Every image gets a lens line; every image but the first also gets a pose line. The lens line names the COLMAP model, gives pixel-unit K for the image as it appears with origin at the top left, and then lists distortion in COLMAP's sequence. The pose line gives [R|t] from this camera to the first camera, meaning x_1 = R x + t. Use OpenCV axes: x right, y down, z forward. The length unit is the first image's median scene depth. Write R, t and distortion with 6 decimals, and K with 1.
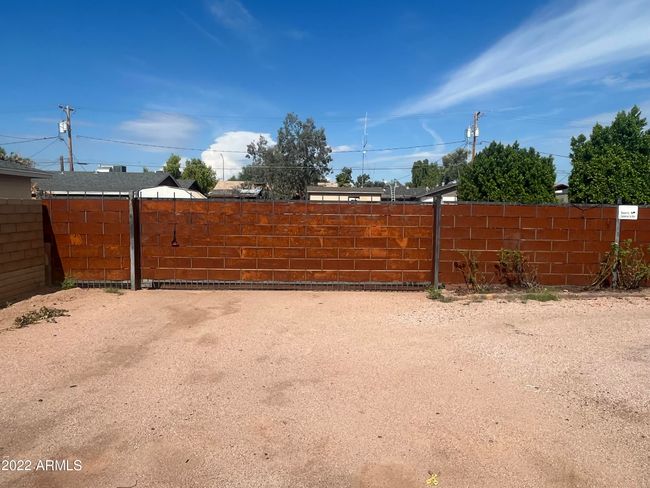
lens RADIAL K [[475.6, 0, 325.0], [0, 475.6, 244.0], [0, 0, 1]] dist [-0.008602, -0.000832]
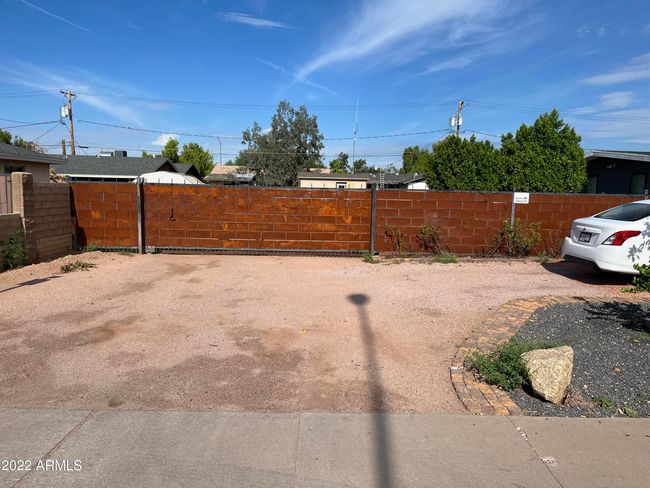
lens RADIAL K [[492.7, 0, 325.0], [0, 492.7, 244.0], [0, 0, 1]] dist [0.059199, -0.092660]
pose [[0.999911, 0.010458, -0.008239, 0.110985], [-0.010223, 0.999555, 0.028034, 0.025583], [0.008529, -0.027948, 0.999573, -0.346263]]
